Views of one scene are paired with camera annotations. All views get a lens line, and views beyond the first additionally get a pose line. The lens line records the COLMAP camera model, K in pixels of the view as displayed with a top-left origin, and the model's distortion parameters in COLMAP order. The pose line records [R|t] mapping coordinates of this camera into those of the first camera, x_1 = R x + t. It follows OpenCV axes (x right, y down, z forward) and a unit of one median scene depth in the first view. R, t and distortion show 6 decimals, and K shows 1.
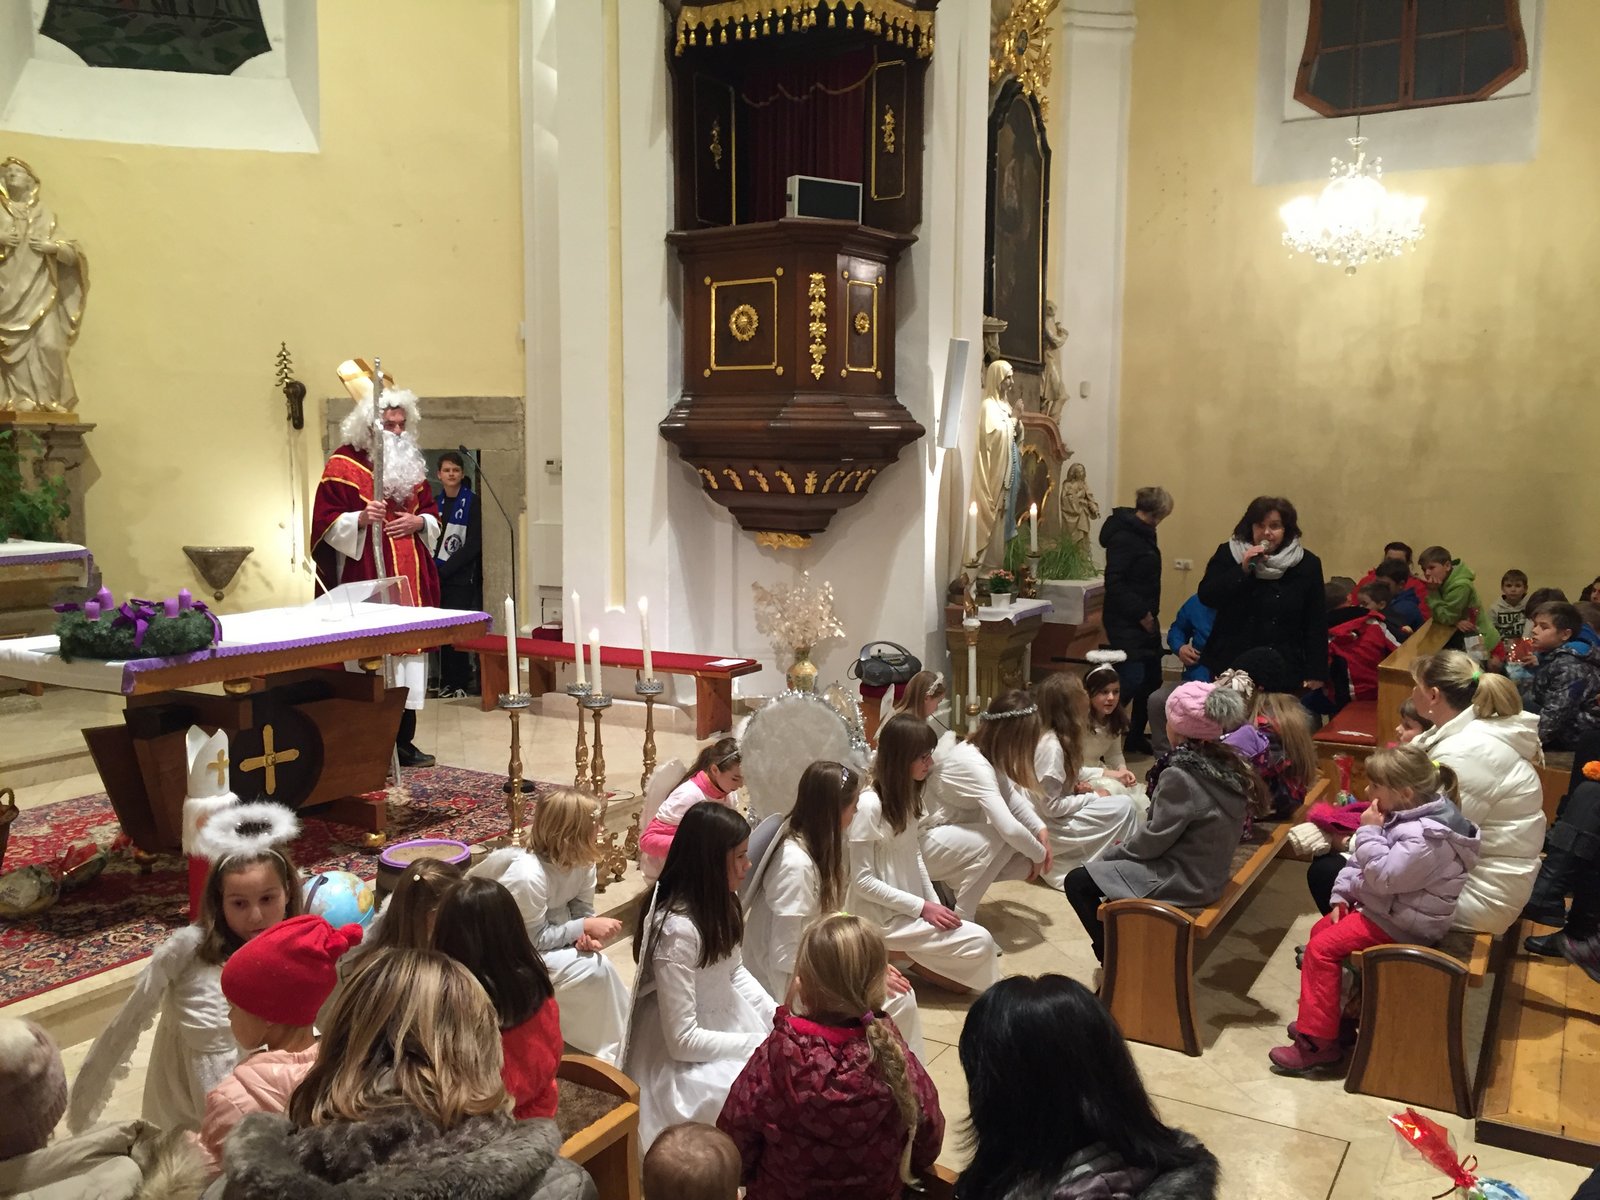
lens RADIAL K [[1368.0, 0, 795.7], [0, 1368.0, 592.7], [0, 0, 1]] dist [0.084742, -0.122296]
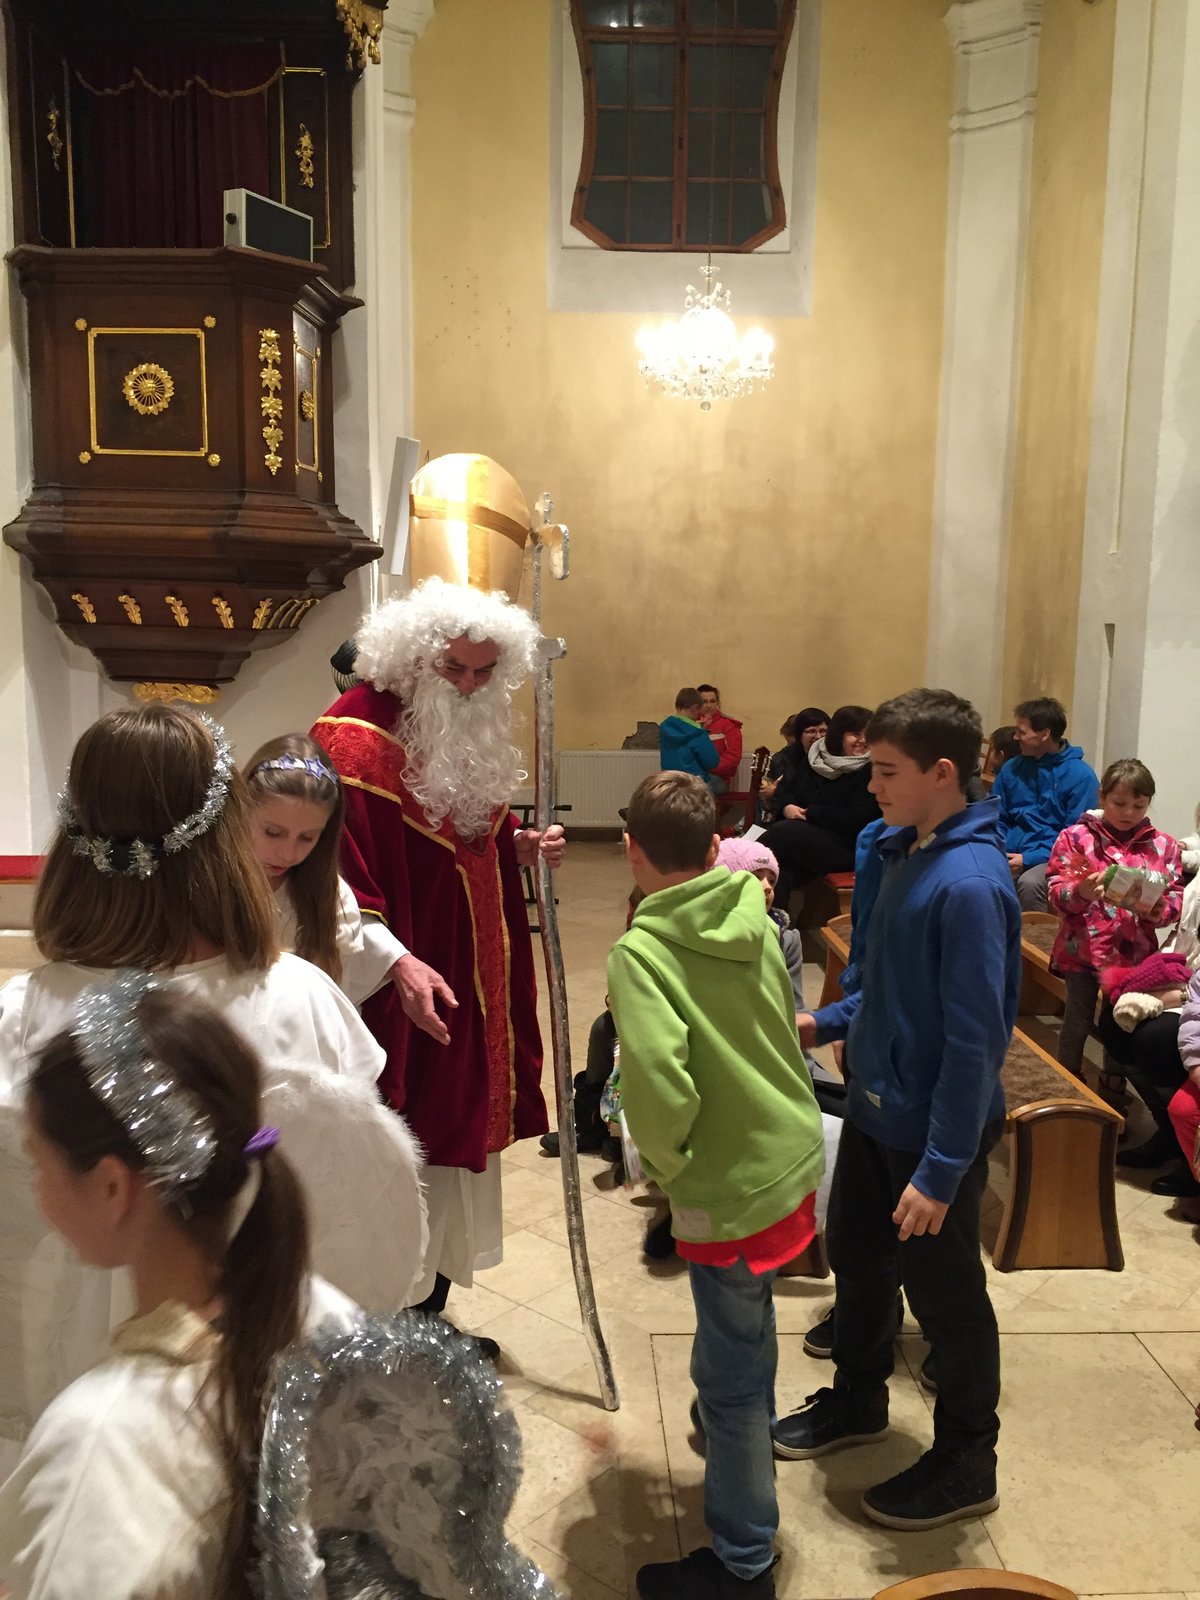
lens RADIAL K [[1368.0, 0, 602.3], [0, 1368.0, 805.2], [0, 0, 1]] dist [0.084742, -0.122296]
pose [[0.841113, -0.066078, 0.536808, -0.225598], [0.044990, 0.997617, 0.052306, -0.006362], [-0.538985, -0.019844, 0.842081, 0.240962]]
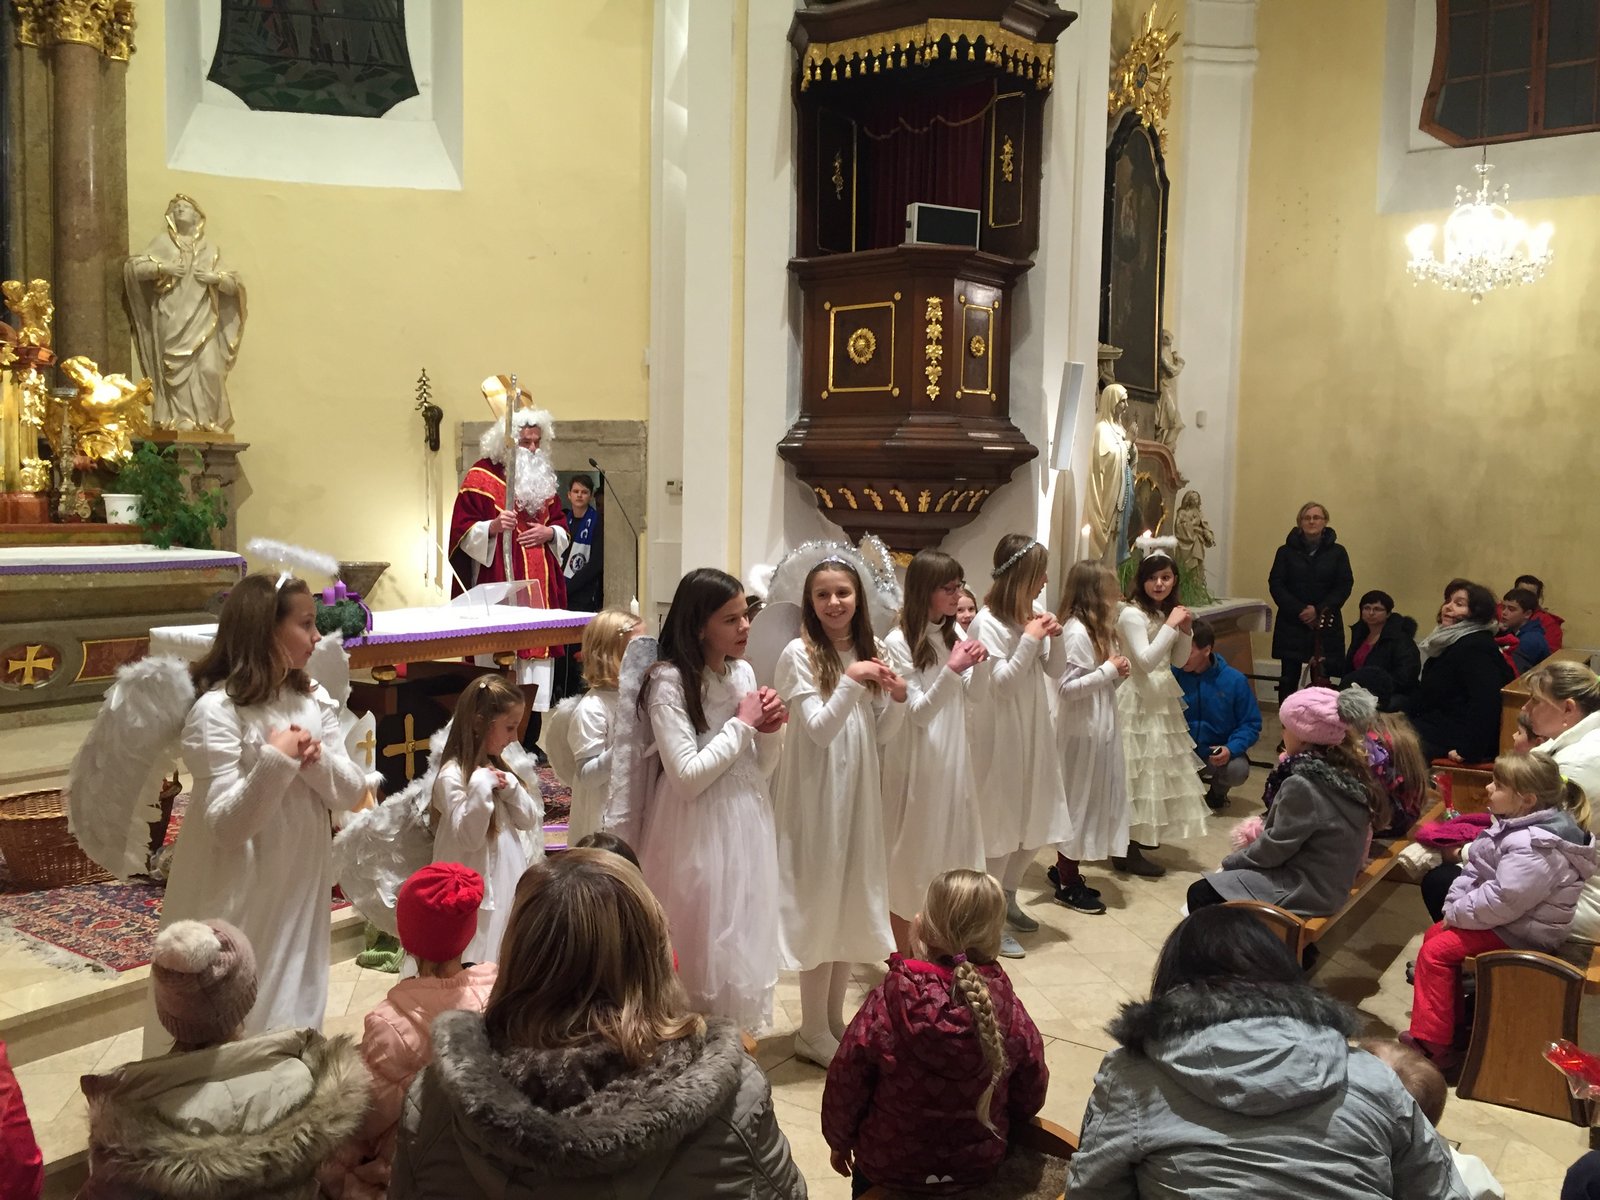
lens RADIAL K [[1368.0, 0, 794.0], [0, 1368.0, 591.7], [0, 0, 1]] dist [0.084742, -0.122296]
pose [[0.996658, 0.016501, -0.080004, -0.002813], [-0.018943, 0.999375, -0.029850, 0.017822], [0.079461, 0.031266, 0.996348, -0.021434]]
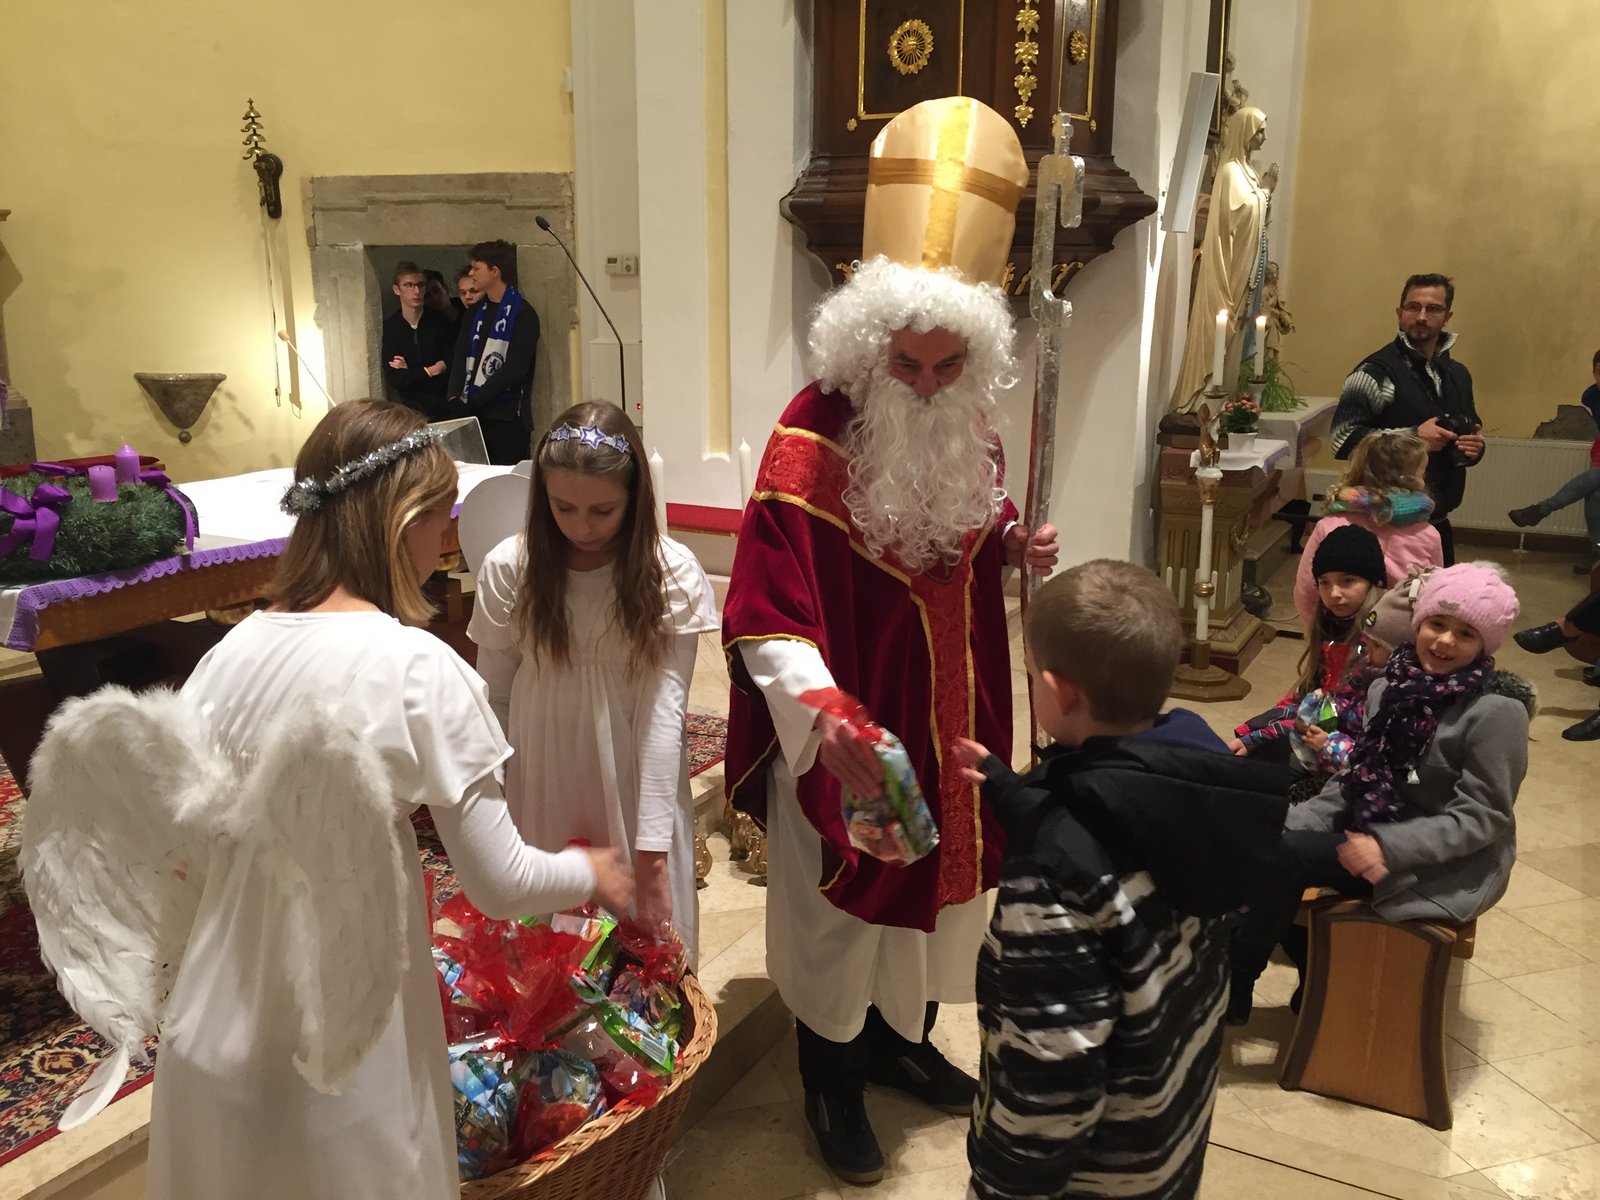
lens RADIAL K [[1368.0, 0, 796.6], [0, 1368.0, 592.4], [0, 0, 1]] dist [0.084742, -0.122296]
pose [[0.999808, -0.007011, 0.018302, -0.103822], [0.004696, 0.992321, 0.123600, -0.006882], [-0.019028, -0.123490, 0.992163, 0.247071]]
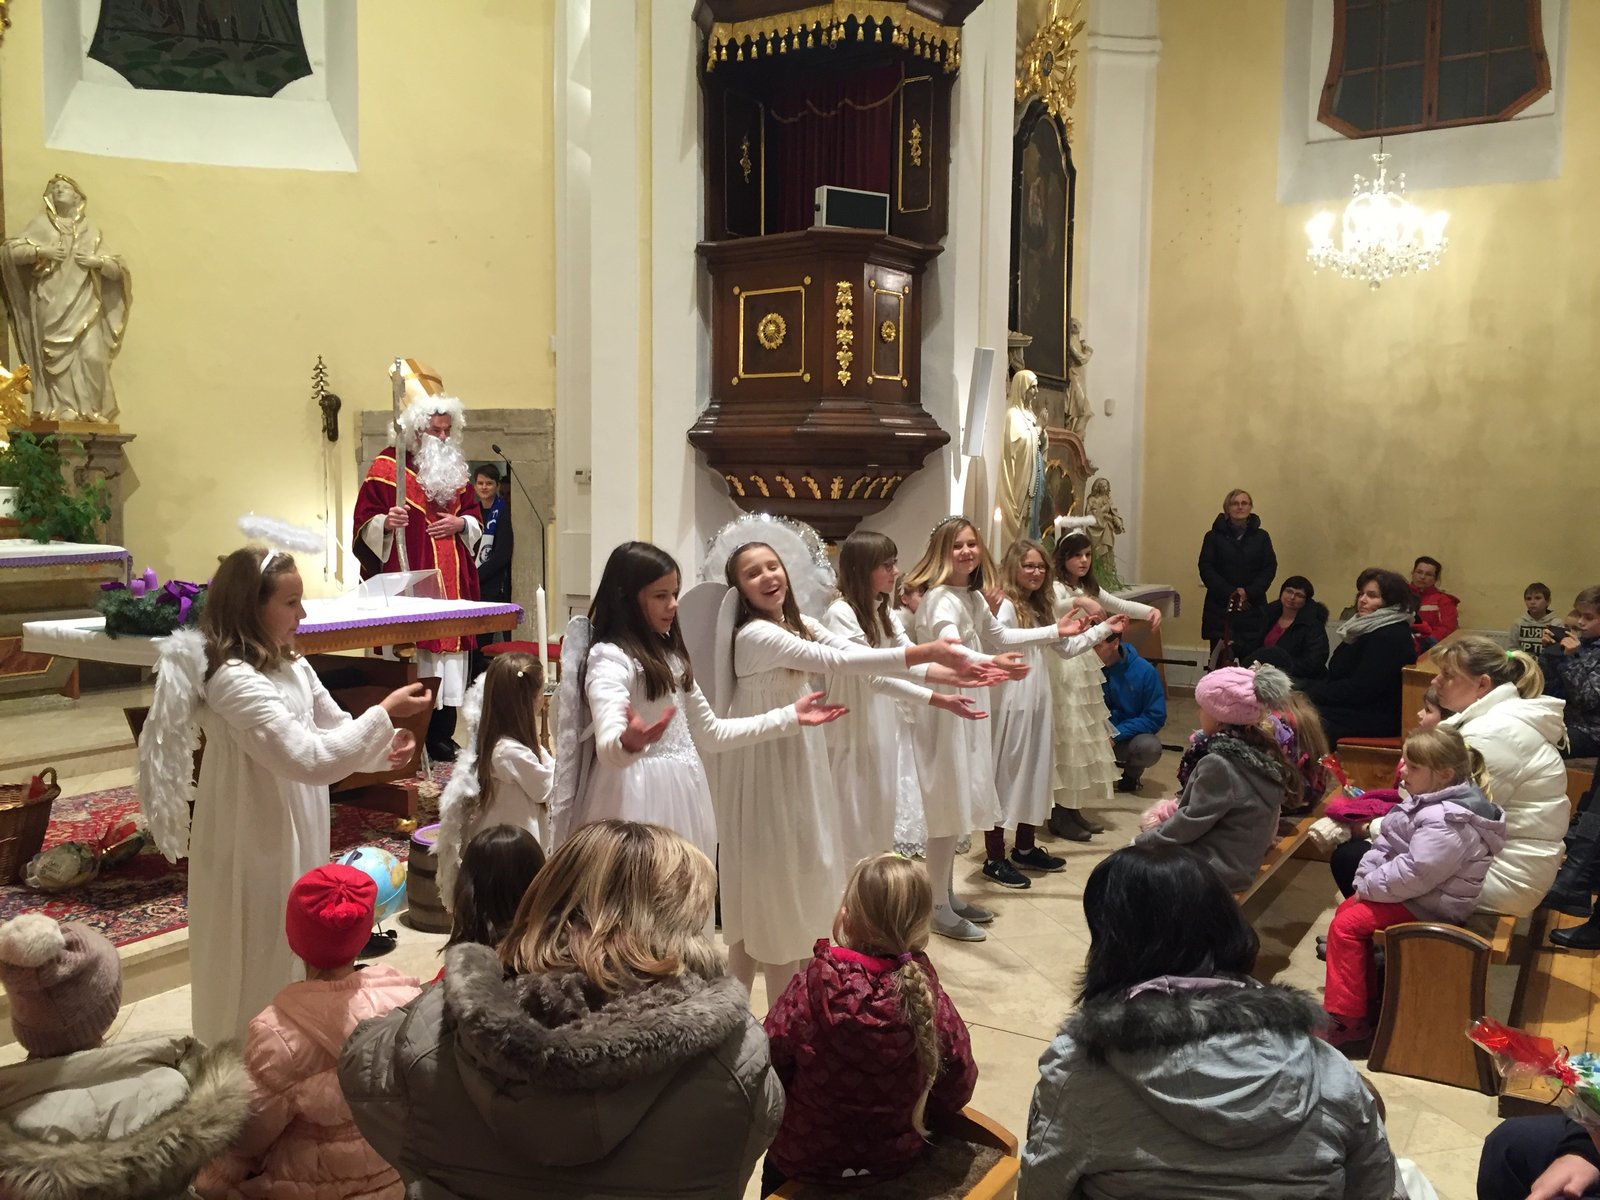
lens RADIAL K [[1368.0, 0, 793.8], [0, 1368.0, 592.9], [0, 0, 1]] dist [0.084742, -0.122296]
pose [[0.999817, 0.005336, -0.018349, -0.001692], [-0.005821, 0.999633, -0.026446, 0.022196], [0.018201, 0.026548, 0.999482, -0.008588]]
